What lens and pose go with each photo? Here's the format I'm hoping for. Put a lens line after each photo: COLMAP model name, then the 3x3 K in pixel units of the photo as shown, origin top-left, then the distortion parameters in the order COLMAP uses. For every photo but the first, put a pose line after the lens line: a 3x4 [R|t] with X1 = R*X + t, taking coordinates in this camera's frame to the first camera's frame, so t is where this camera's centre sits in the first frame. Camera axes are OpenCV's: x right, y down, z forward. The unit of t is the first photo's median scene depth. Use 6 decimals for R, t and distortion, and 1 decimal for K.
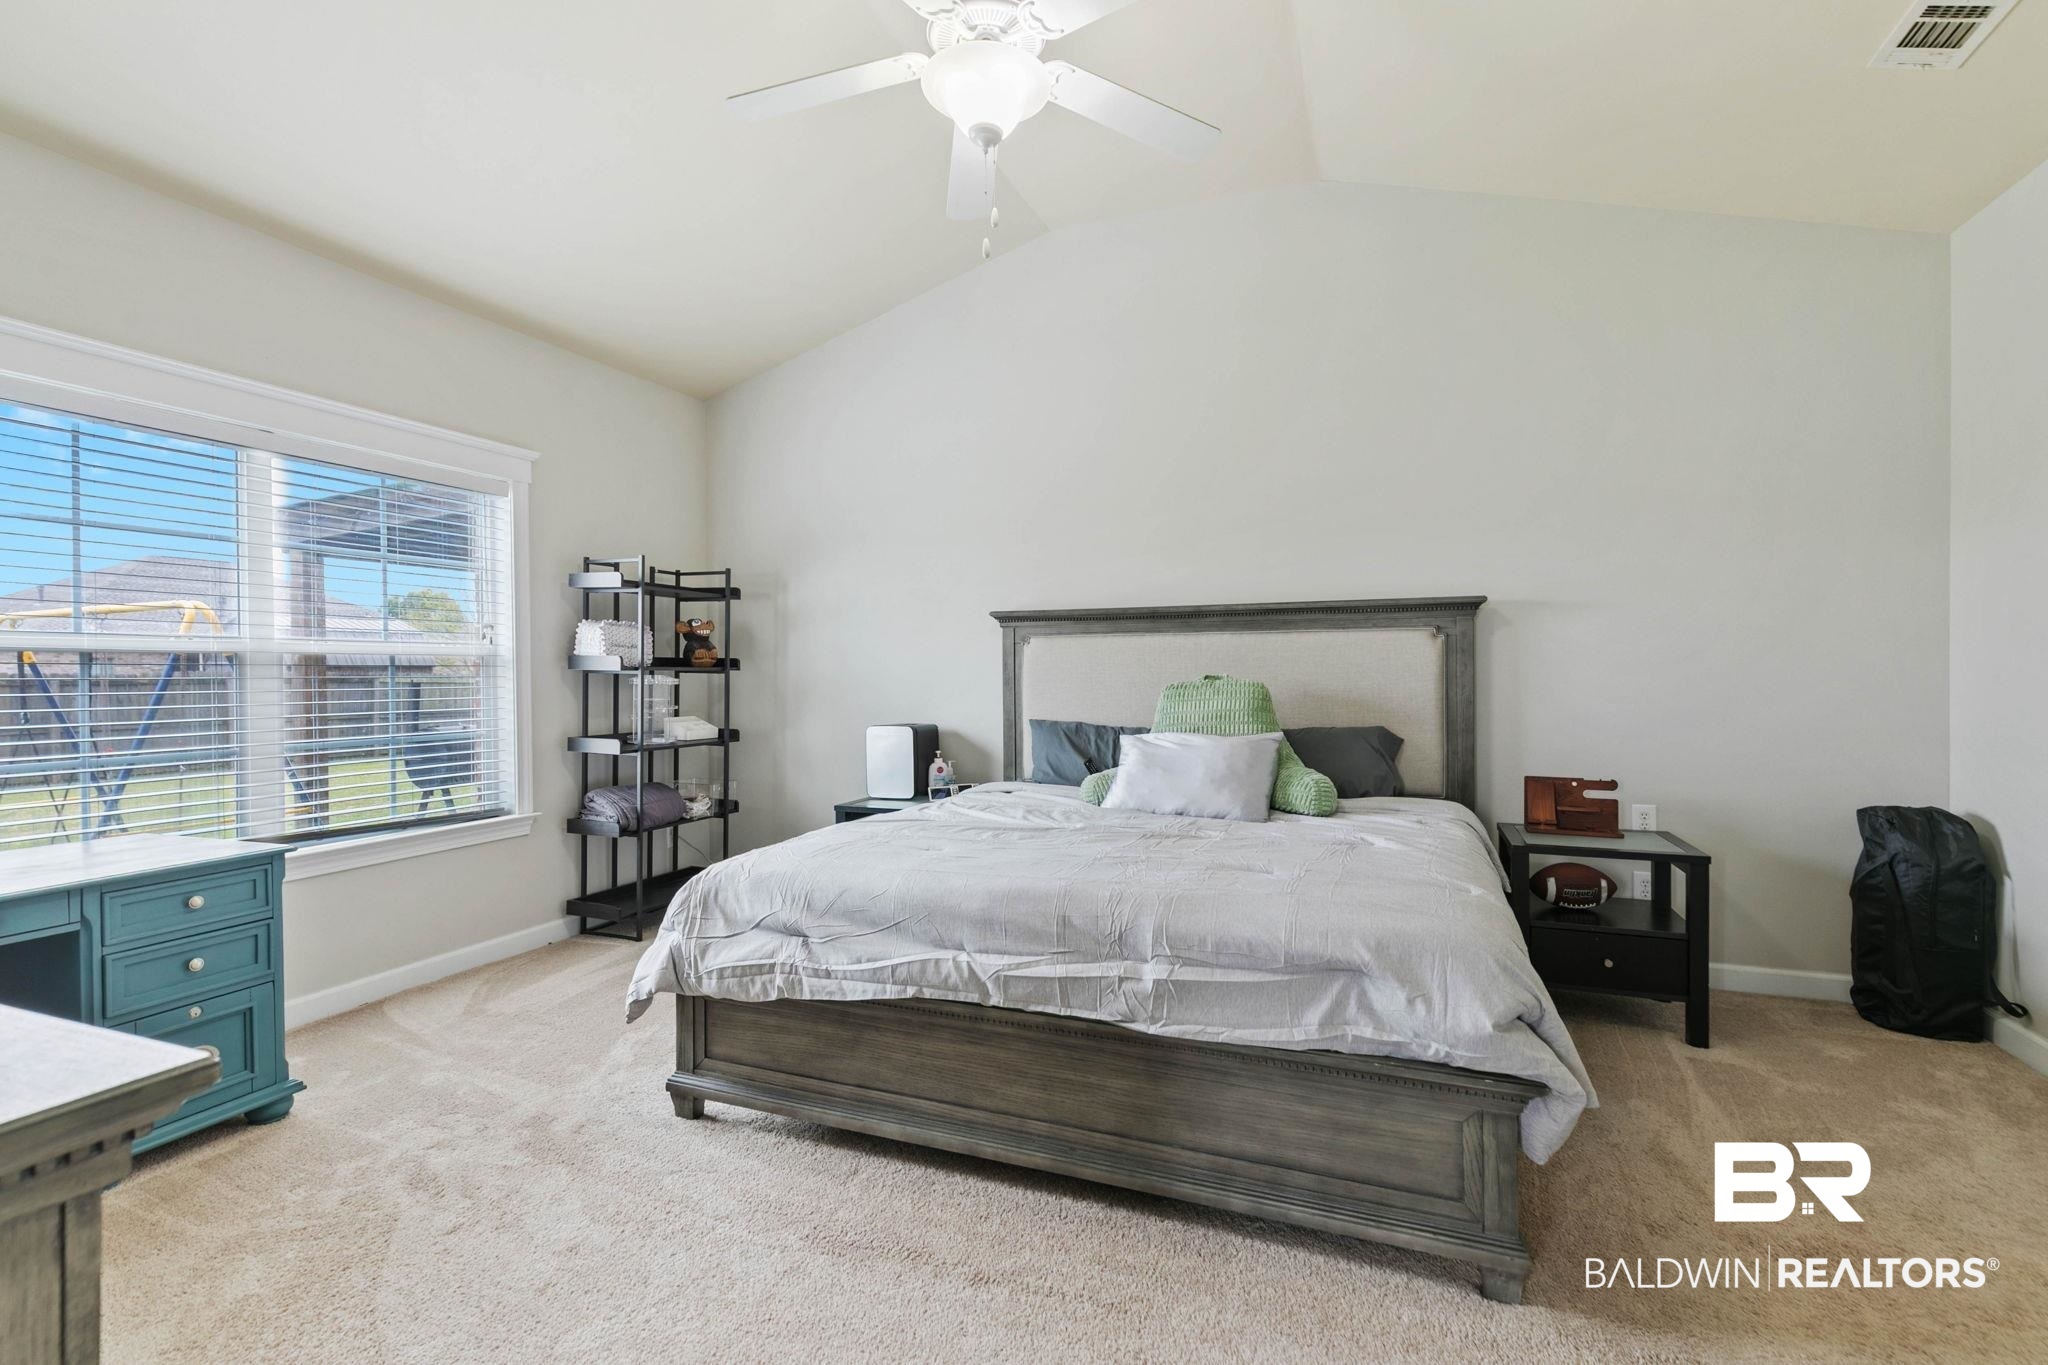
lens RADIAL K [[948.0, 0, 1030.8], [0, 948.0, 683.6], [0, 0, 1]] dist [0.001368, 0.000244]
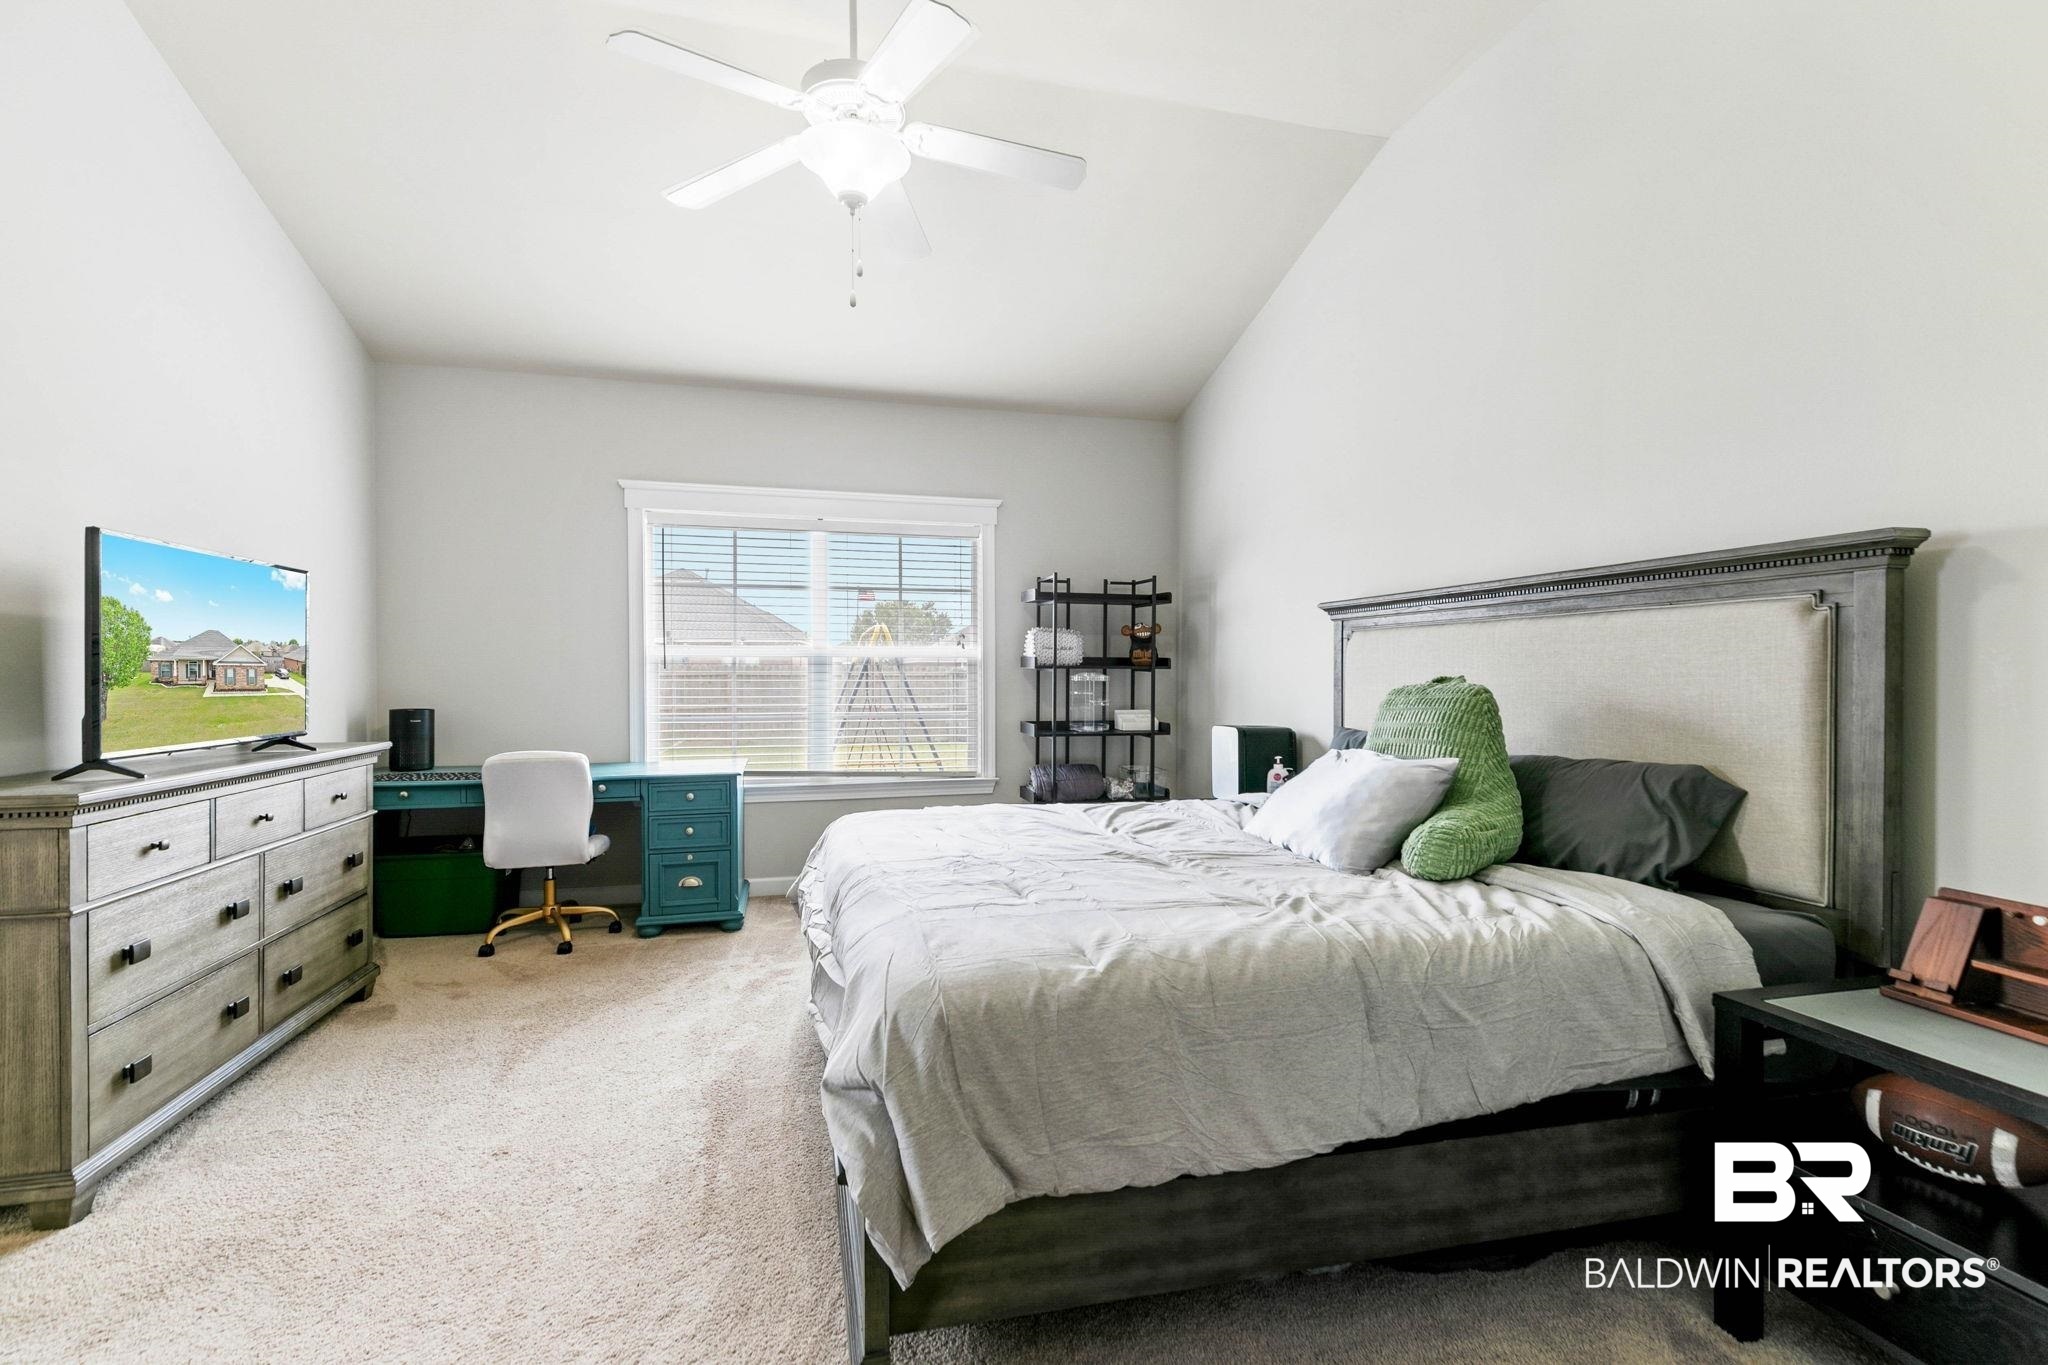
lens RADIAL K [[948.0, 0, 1030.8], [0, 948.0, 683.6], [0, 0, 1]] dist [0.001368, 0.000244]
pose [[0.580166, 0.015372, -0.814354, 0.539381], [-0.014511, 0.999858, 0.008536, -0.004775], [0.814369, 0.006865, 0.580306, 0.270902]]
